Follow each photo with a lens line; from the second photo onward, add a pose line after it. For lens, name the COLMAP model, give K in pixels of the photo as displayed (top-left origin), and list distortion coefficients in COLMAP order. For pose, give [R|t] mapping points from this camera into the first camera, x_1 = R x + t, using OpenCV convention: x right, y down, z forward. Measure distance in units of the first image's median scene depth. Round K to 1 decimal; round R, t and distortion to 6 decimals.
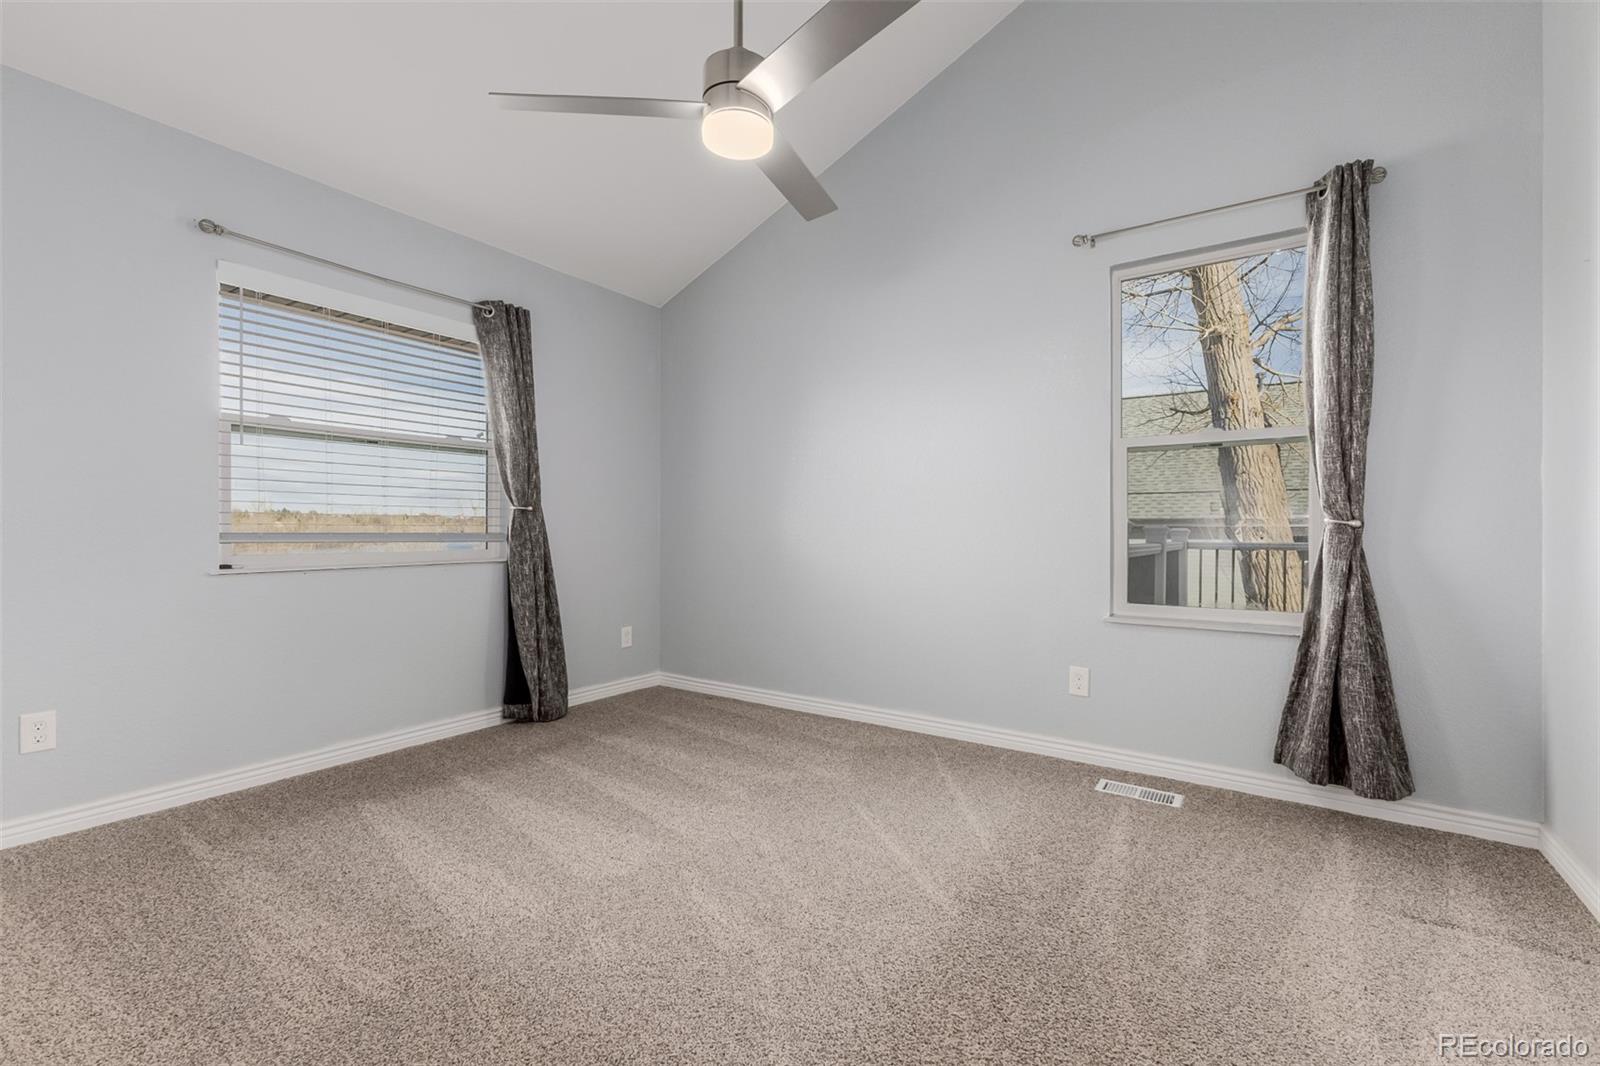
lens RADIAL K [[690.5, 0, 801.6], [0, 690.5, 525.4], [0, 0, 1]] dist [0.010695, -0.003968]
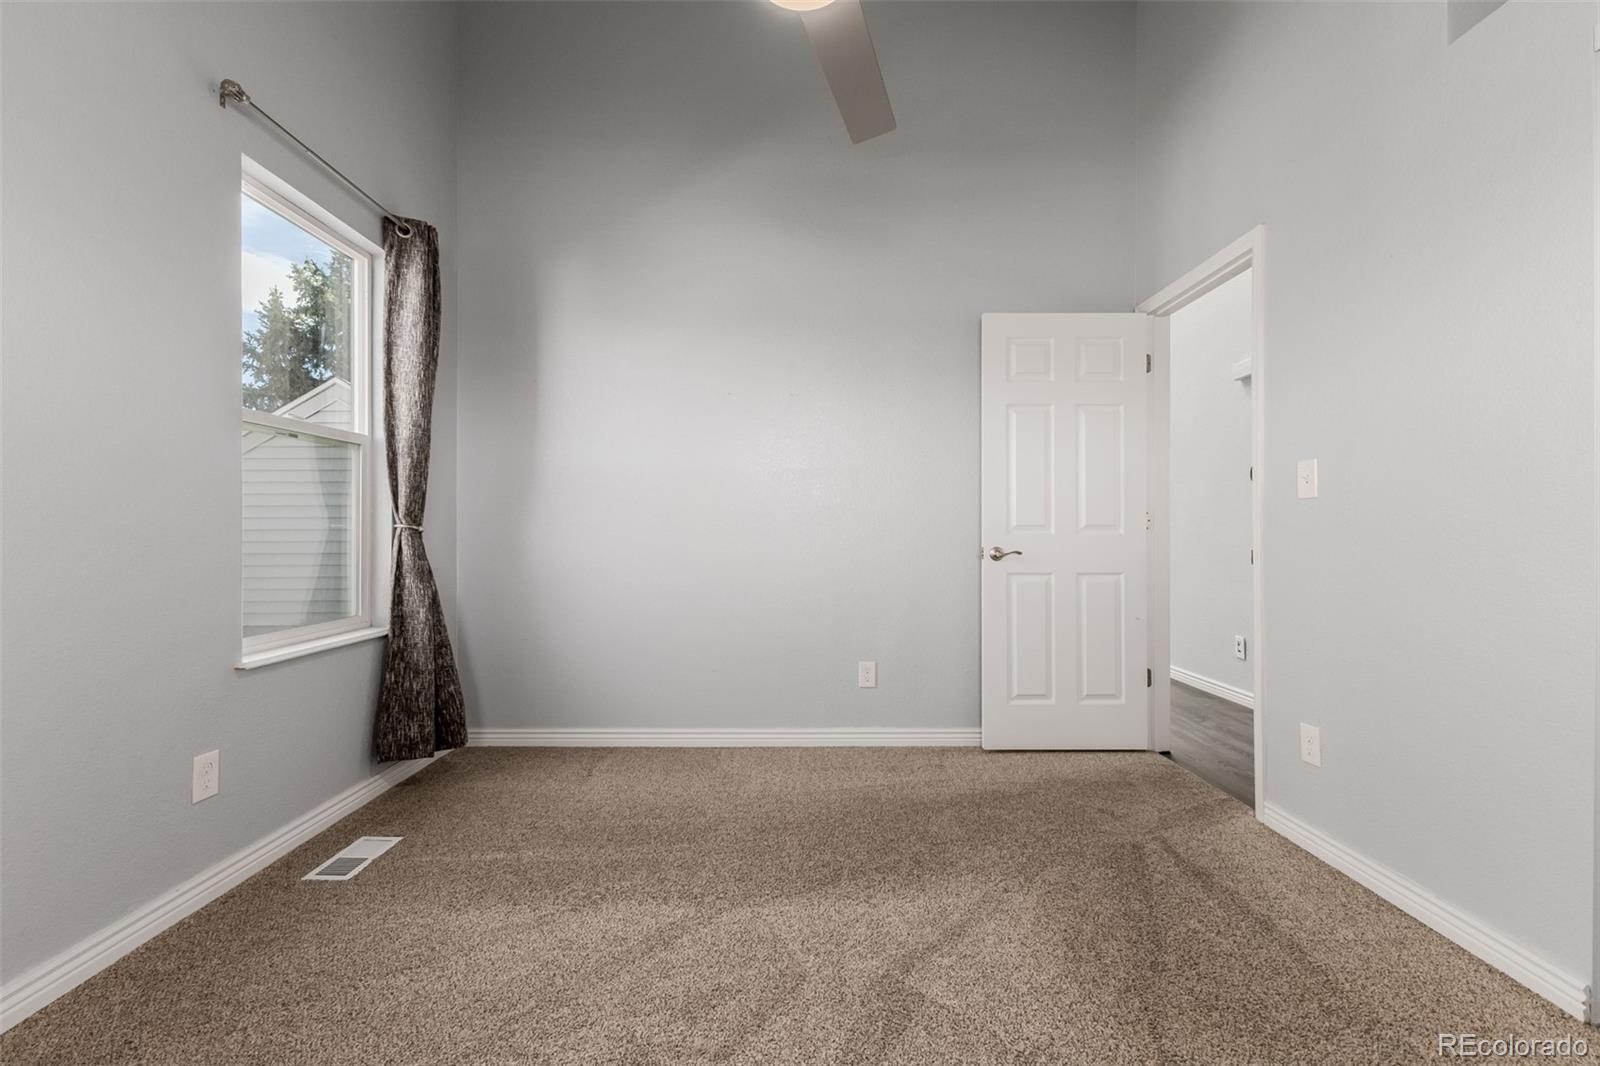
lens RADIAL K [[690.5, 0, 786.0], [0, 690.5, 535.0], [0, 0, 1]] dist [0.010695, -0.003968]
pose [[-0.566893, 0.000623, 0.823791, -0.472886], [-0.001938, 0.999996, -0.002090, 0.006063], [-0.823789, -0.002781, -0.566889, 1.036929]]
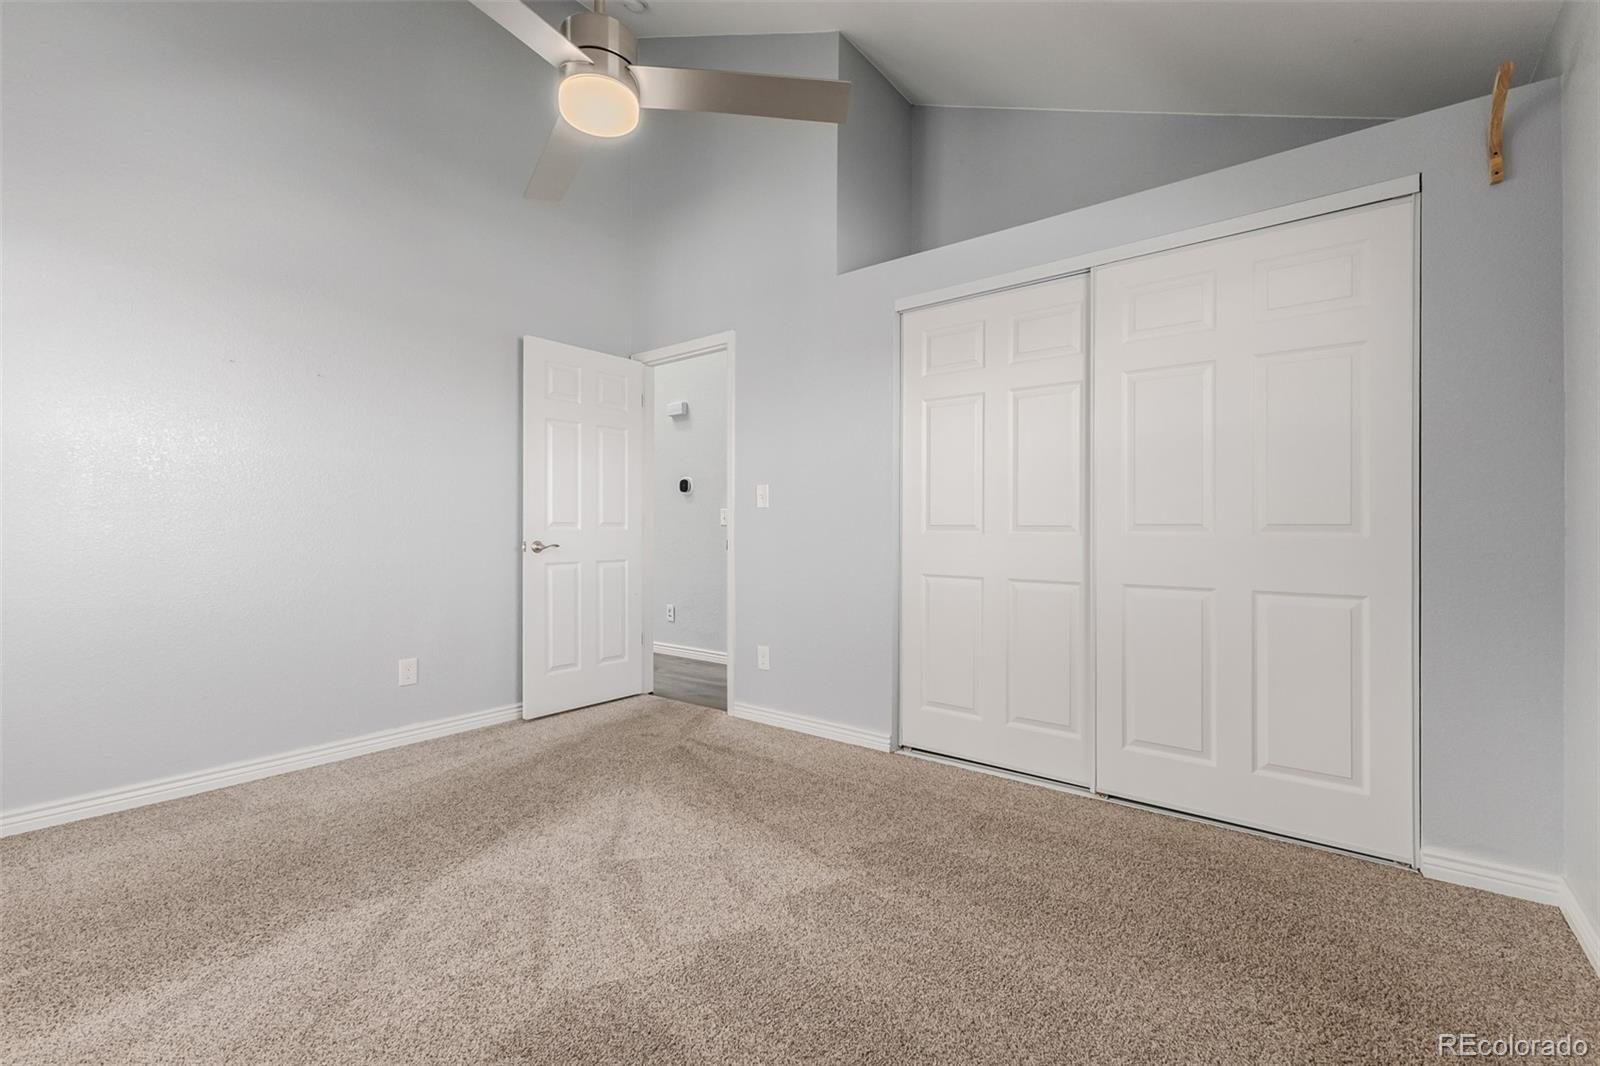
lens RADIAL K [[690.5, 0, 809.6], [0, 690.5, 537.9], [0, 0, 1]] dist [0.010695, -0.003968]
pose [[-0.998110, 0.000262, 0.061445, -0.317355], [0.000782, 0.999964, 0.008445, 0.006057], [-0.061440, 0.008477, -0.998075, 1.399067]]
